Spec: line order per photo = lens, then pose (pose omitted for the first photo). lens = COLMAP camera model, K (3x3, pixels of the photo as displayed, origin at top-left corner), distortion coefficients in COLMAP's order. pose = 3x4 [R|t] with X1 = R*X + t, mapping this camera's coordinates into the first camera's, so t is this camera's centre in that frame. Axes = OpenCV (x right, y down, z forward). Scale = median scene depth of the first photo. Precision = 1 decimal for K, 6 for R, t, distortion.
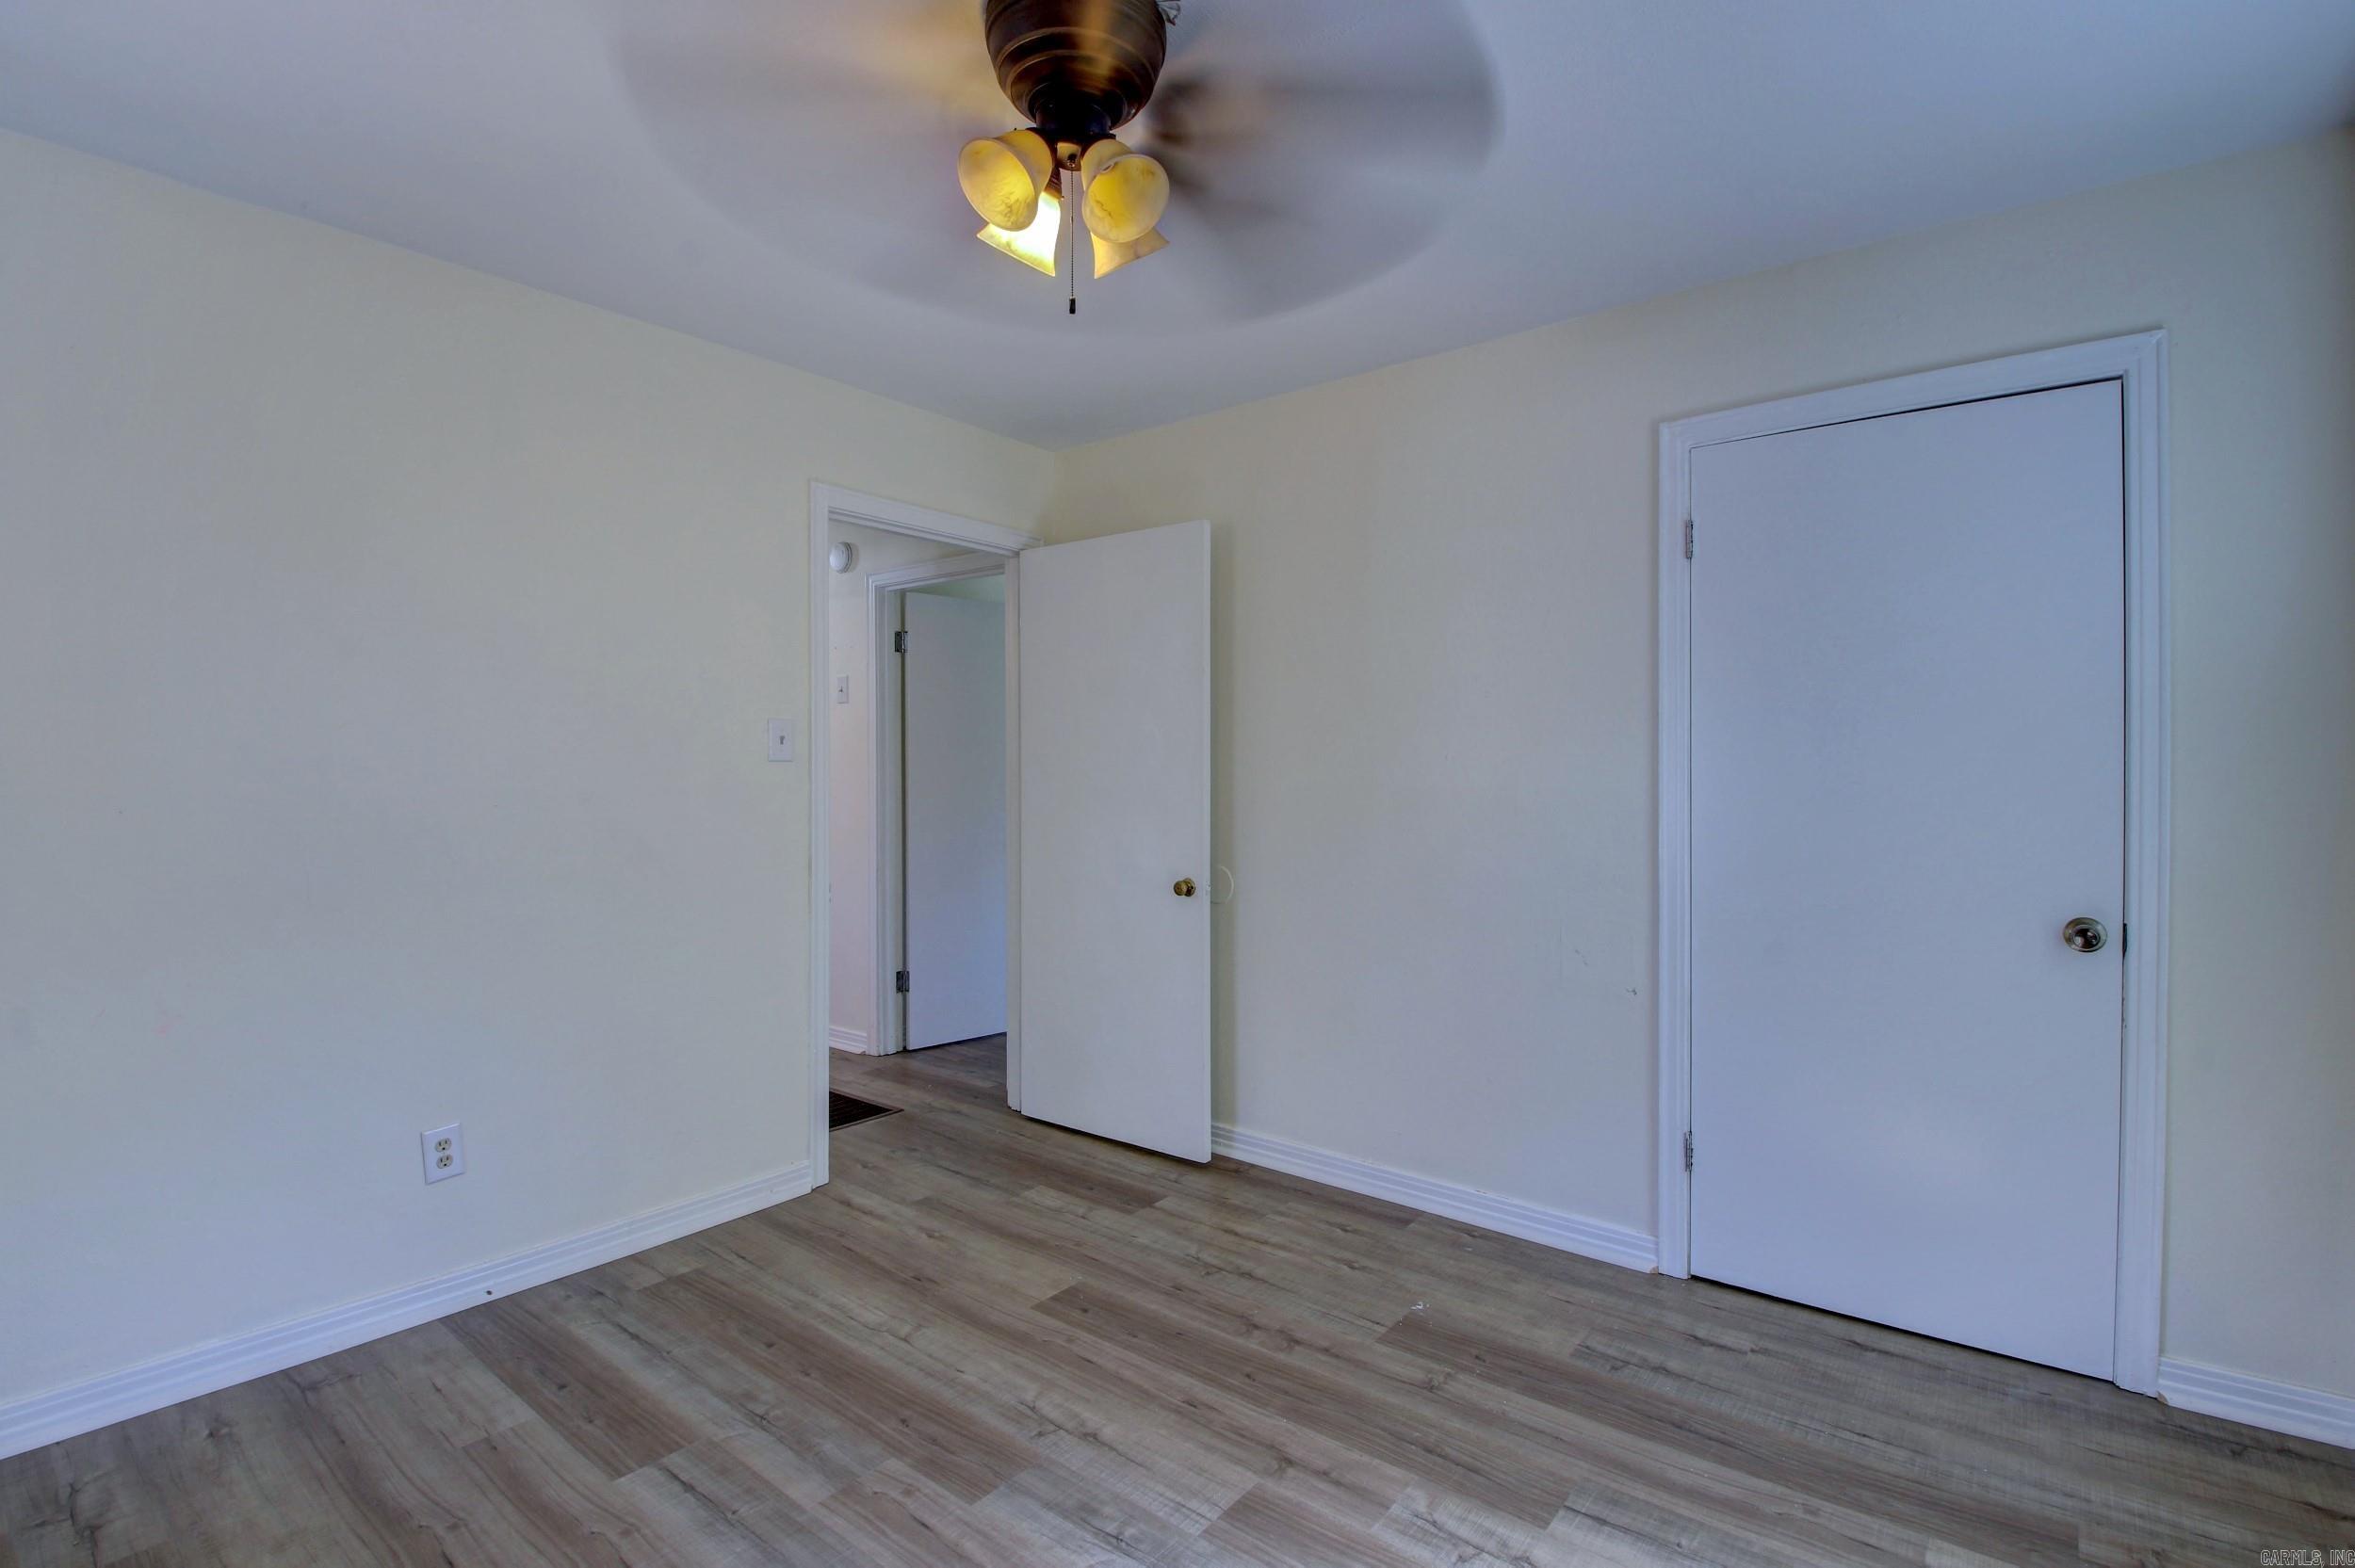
lens RADIAL K [[1085.0, 0, 1178.1], [0, 1085.0, 772.2], [0, 0, 1]] dist [0.000969, -0.010183]
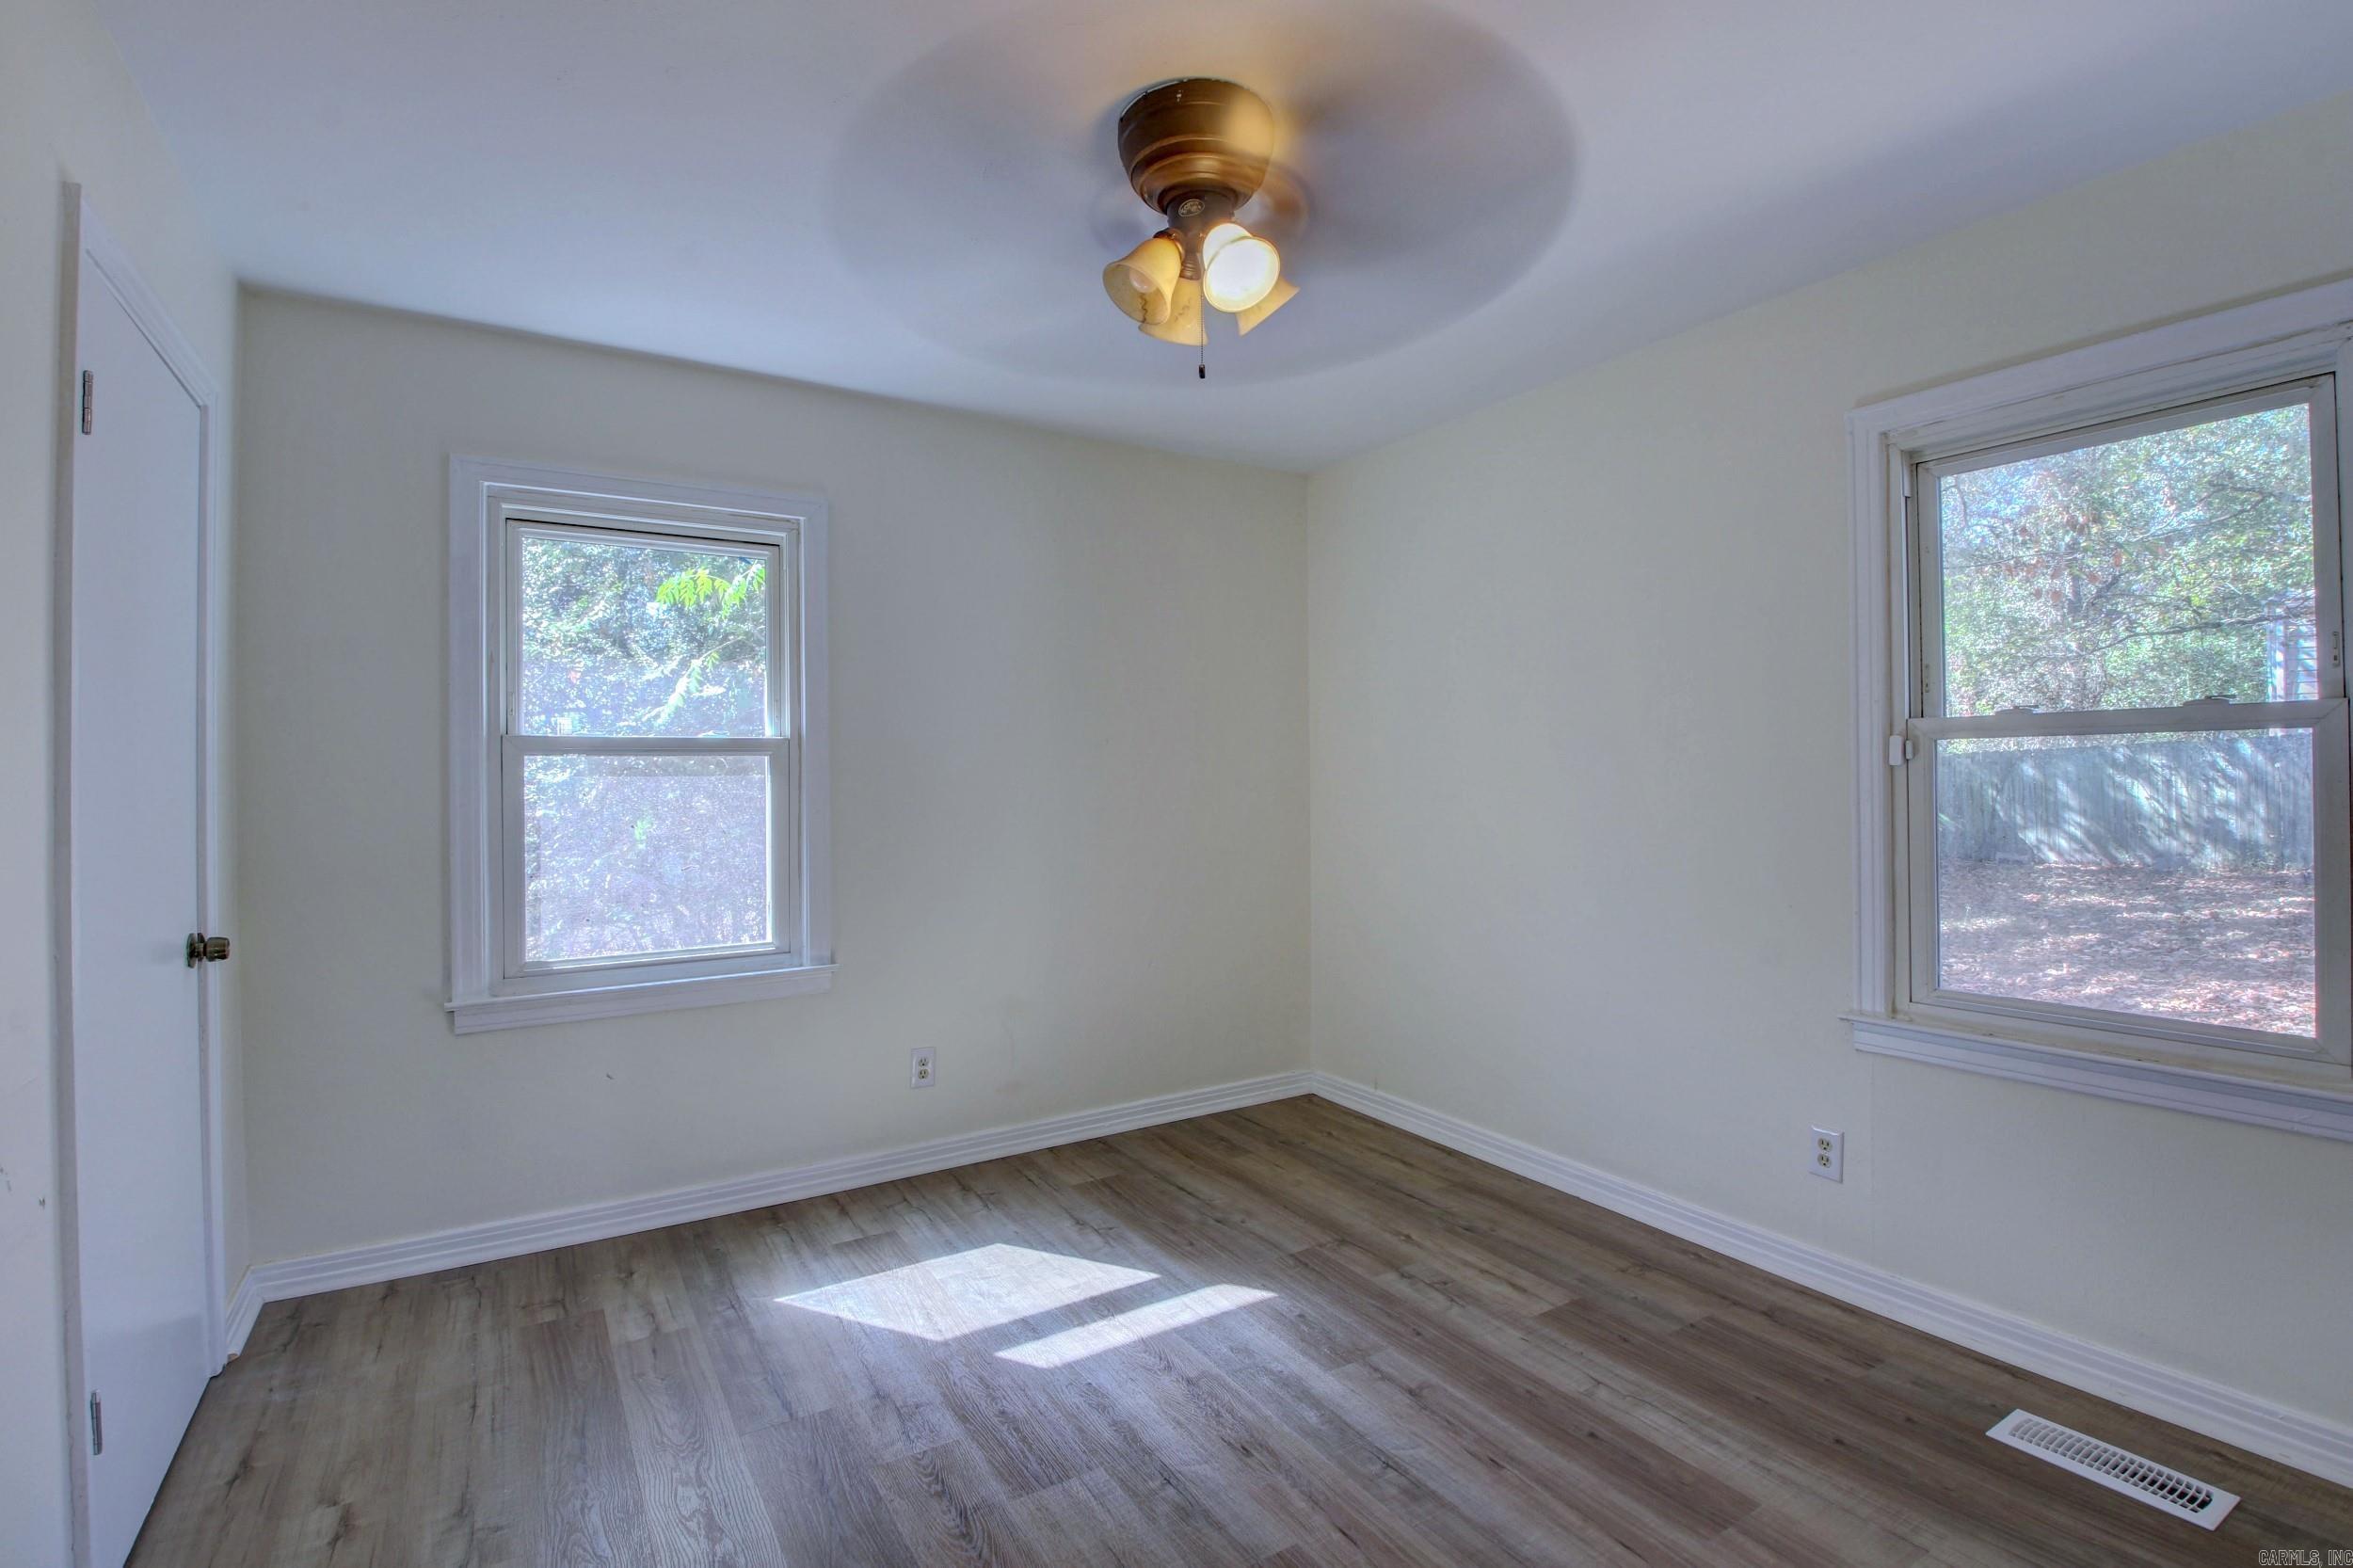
lens RADIAL K [[1085.3, 0, 1179.2], [0, 1085.3, 772.2], [0, 0, 1]] dist [0.001198, -0.010260]
pose [[-0.939651, 0.009981, 0.341989, -0.422645], [0.010327, 0.999946, -0.000807, -0.004256], [-0.341979, 0.002773, -0.939704, 1.911419]]
